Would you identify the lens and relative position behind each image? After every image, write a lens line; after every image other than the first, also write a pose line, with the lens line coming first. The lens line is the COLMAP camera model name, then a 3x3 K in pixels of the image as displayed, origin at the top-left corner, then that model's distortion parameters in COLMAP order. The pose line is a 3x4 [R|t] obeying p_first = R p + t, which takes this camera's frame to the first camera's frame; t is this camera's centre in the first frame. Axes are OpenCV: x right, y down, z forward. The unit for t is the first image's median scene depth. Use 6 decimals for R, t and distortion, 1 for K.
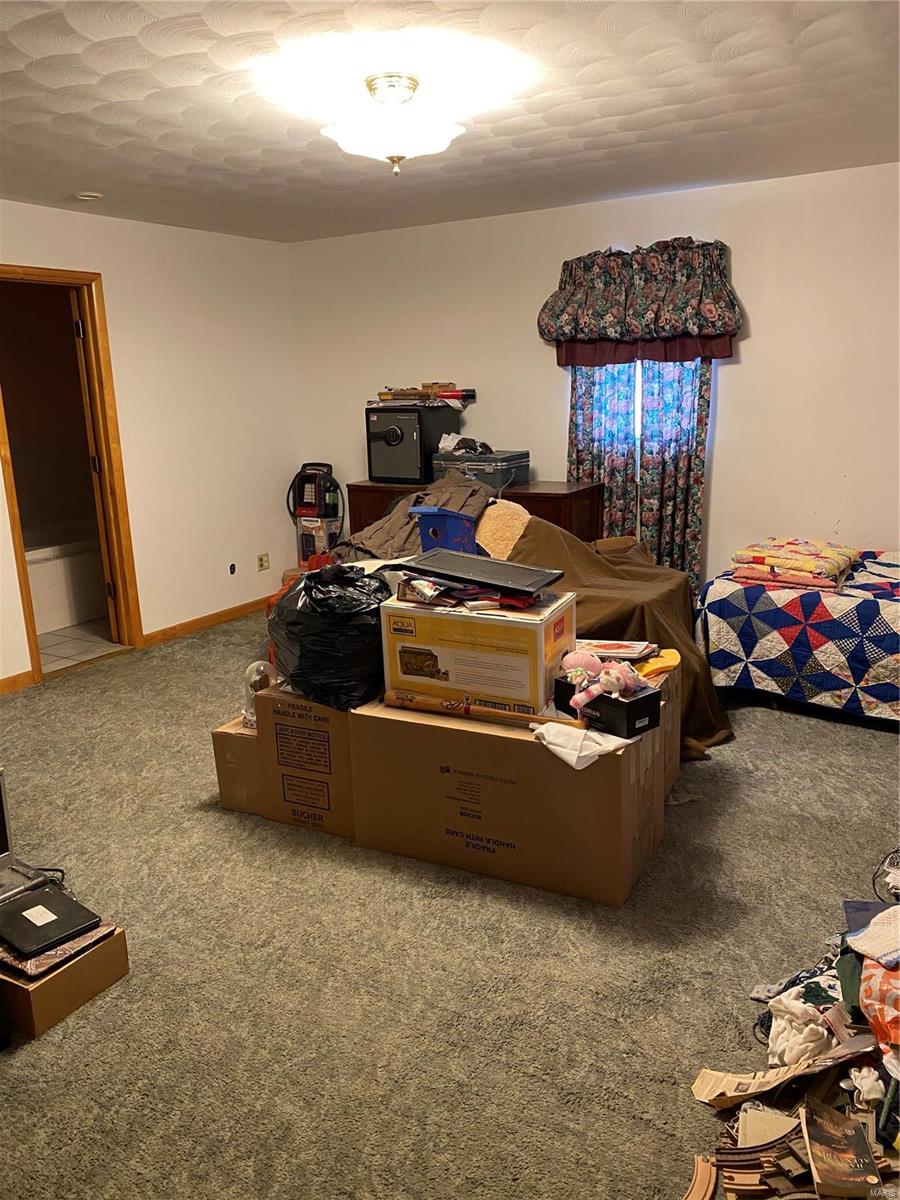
lens RADIAL K [[925.2, 0, 450.0], [0, 925.2, 600.0], [0, 0, 1]] dist [0.042878, -0.002844]
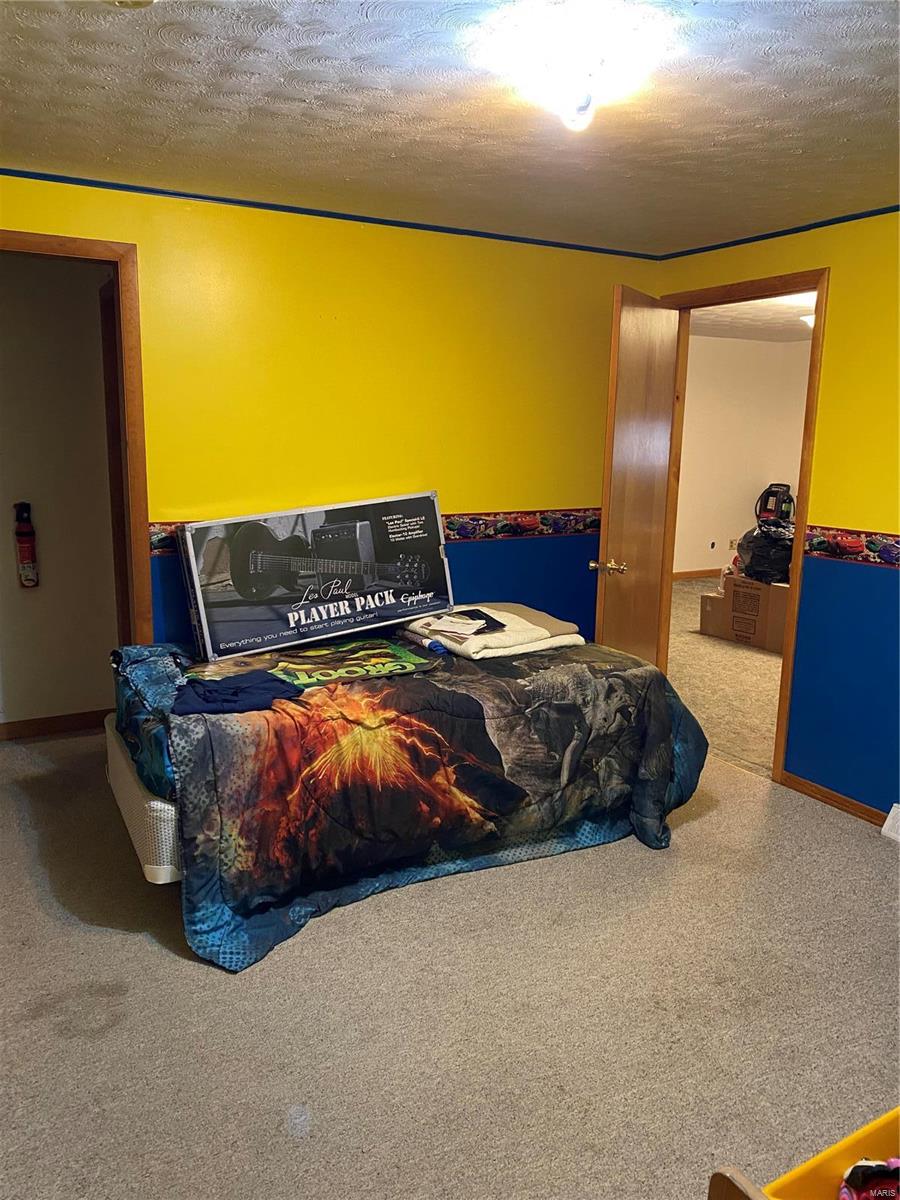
lens RADIAL K [[925.2, 0, 450.0], [0, 925.2, 600.0], [0, 0, 1]] dist [0.042878, -0.002844]
pose [[0.877547, 0.135986, -0.459804, 0.206348], [-0.154672, 0.987961, -0.003008, 0.244639], [0.453859, 0.073759, 0.888016, -1.103732]]
